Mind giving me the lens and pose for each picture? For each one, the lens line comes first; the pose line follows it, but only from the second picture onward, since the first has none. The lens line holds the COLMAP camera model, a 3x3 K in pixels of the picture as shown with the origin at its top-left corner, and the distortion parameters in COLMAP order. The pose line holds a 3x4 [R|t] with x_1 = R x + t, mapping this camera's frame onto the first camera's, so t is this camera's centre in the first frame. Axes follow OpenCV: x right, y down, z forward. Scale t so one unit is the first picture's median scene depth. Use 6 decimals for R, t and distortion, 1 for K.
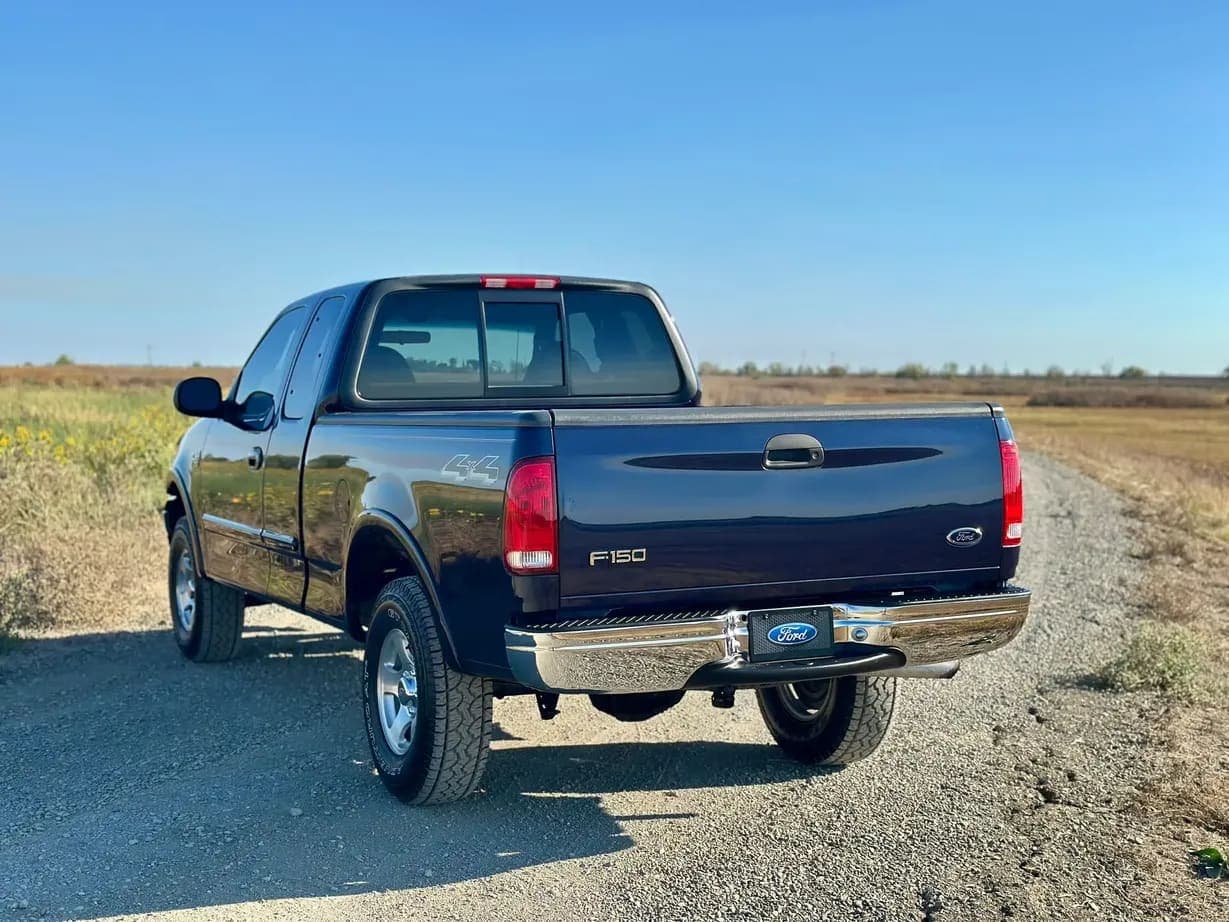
lens RADIAL K [[1800.9, 0, 609.8], [0, 1800.9, 469.8], [0, 0, 1]] dist [0.127155, 0.000000]
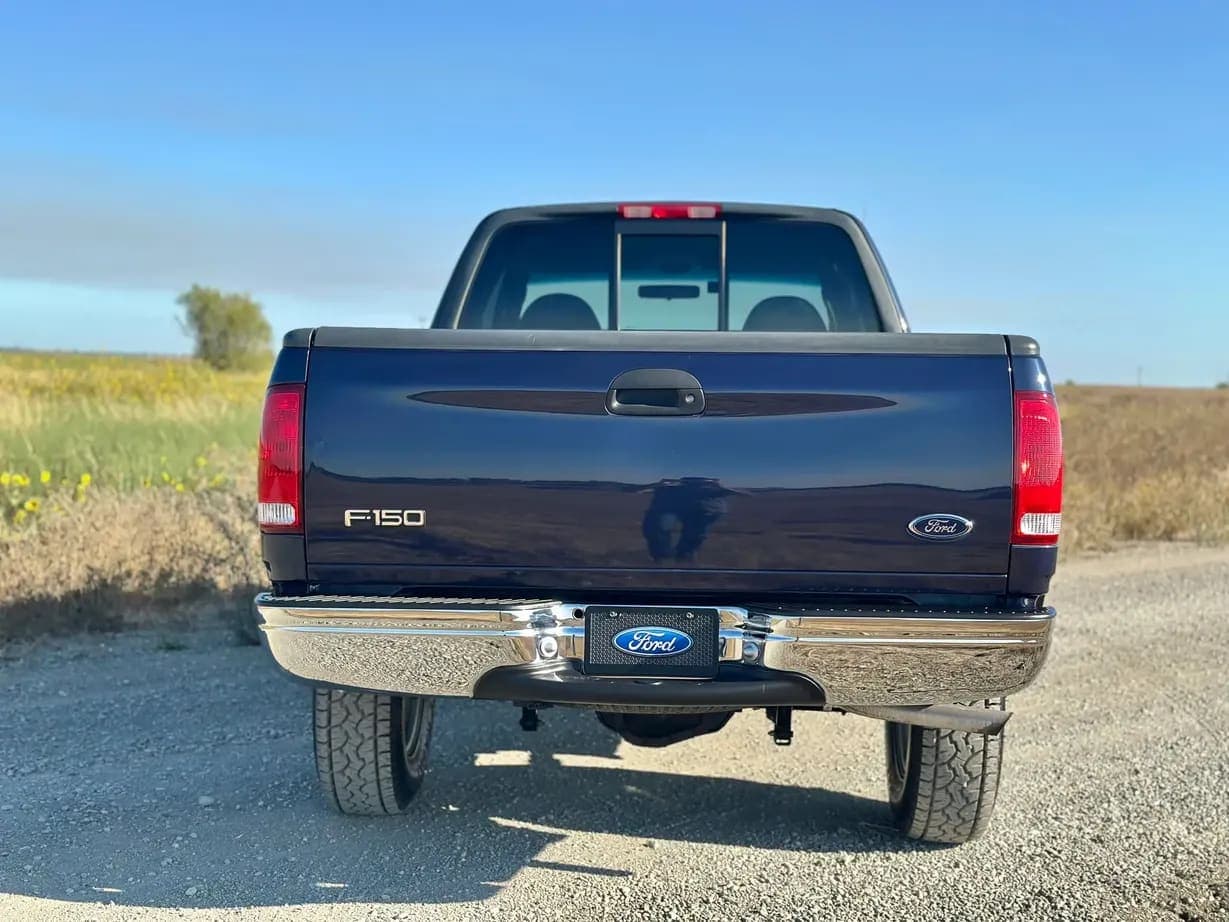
lens RADIAL K [[1800.9, 0, 590.6], [0, 1800.9, 476.2], [0, 0, 1]] dist [0.127155, 0.000000]
pose [[0.876595, 0.042771, -0.479325, 0.407580], [-0.046862, 0.998895, 0.003431, 0.021156], [0.478942, 0.019455, 0.877631, 0.325173]]
